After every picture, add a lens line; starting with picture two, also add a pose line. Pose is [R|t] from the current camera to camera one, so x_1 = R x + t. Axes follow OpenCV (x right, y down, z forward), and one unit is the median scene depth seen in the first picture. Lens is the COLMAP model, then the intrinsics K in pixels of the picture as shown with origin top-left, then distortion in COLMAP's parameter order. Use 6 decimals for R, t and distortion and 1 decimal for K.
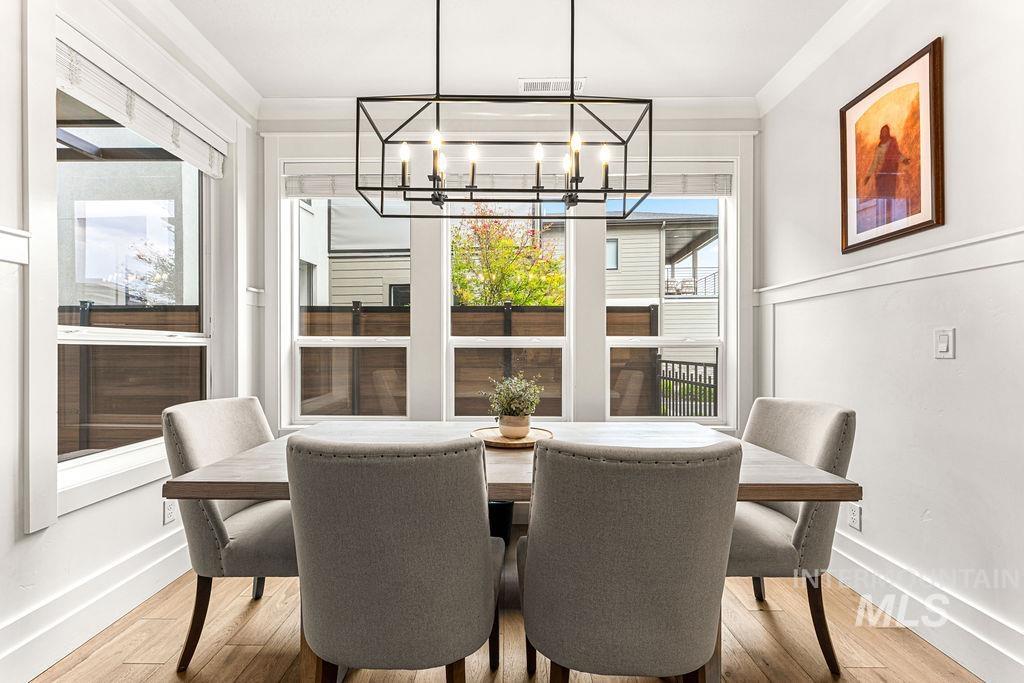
lens RADIAL K [[421.1, 0, 508.9], [0, 421.1, 352.1], [0, 0, 1]] dist [-0.000001, -0.000158]
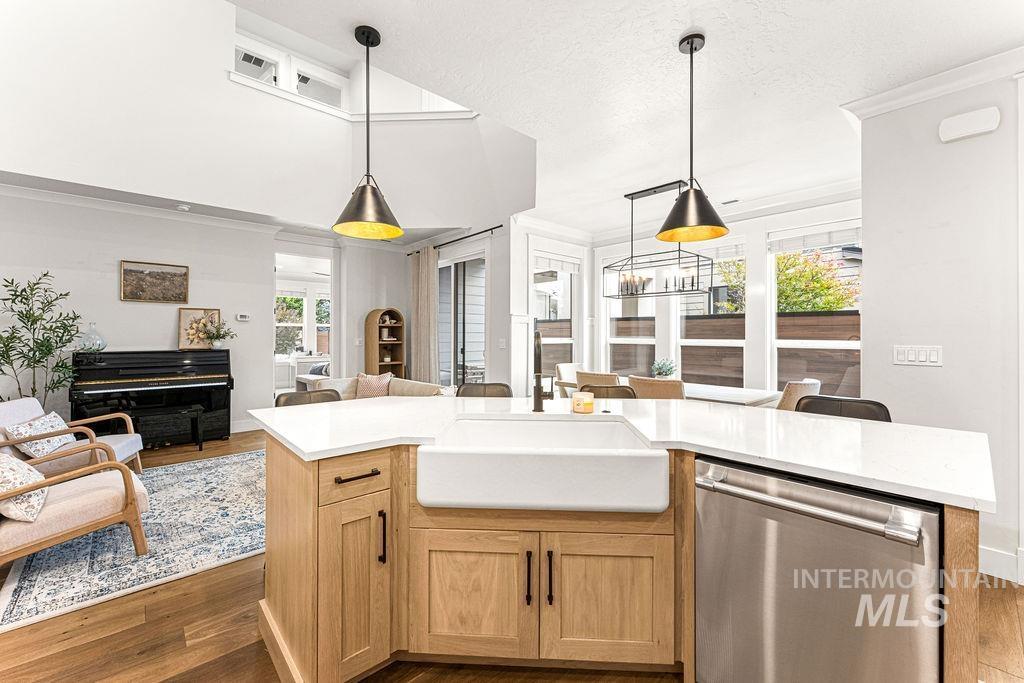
lens RADIAL K [[419.6, 0, 512.4], [0, 419.6, 333.7], [0, 0, 1]] dist [-0.002161, -0.000490]
pose [[0.670922, 0.002958, -0.741522, 0.889257], [-0.006078, 0.999980, -0.001511, -0.064968], [0.741503, 0.005521, 0.670927, -0.936775]]
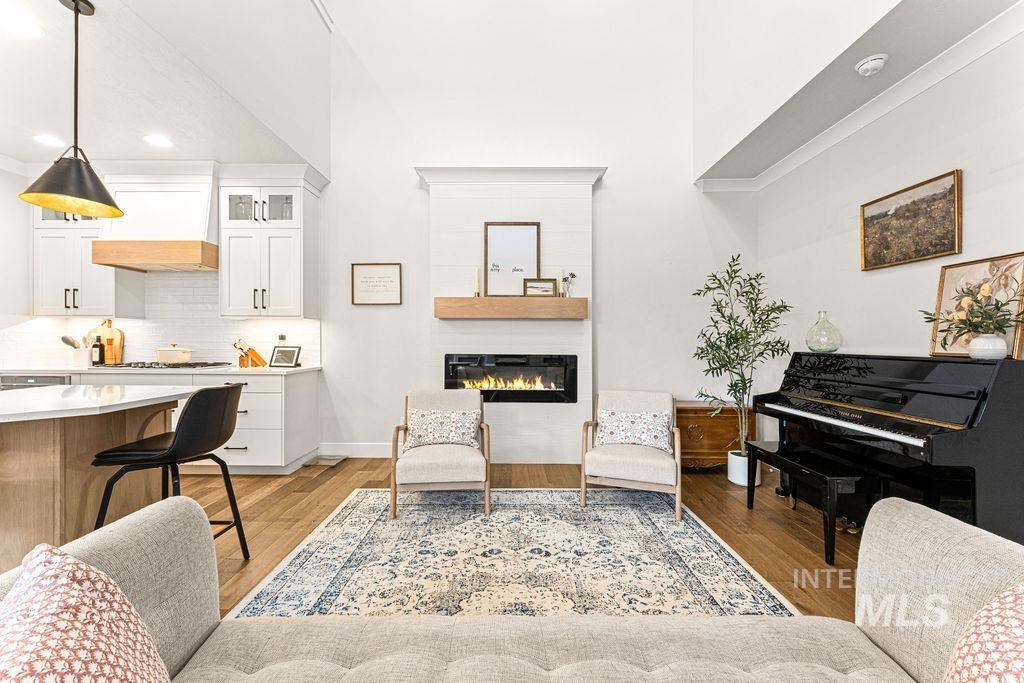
lens RADIAL K [[411.1, 0, 506.0], [0, 411.1, 341.5], [0, 0, 1]] dist [0.000474, 0.000057]
pose [[-0.999933, -0.000773, 0.011535, -0.752843], [-0.000707, 0.999984, 0.005683, -0.018619], [-0.011539, 0.005674, -0.999917, 0.182585]]
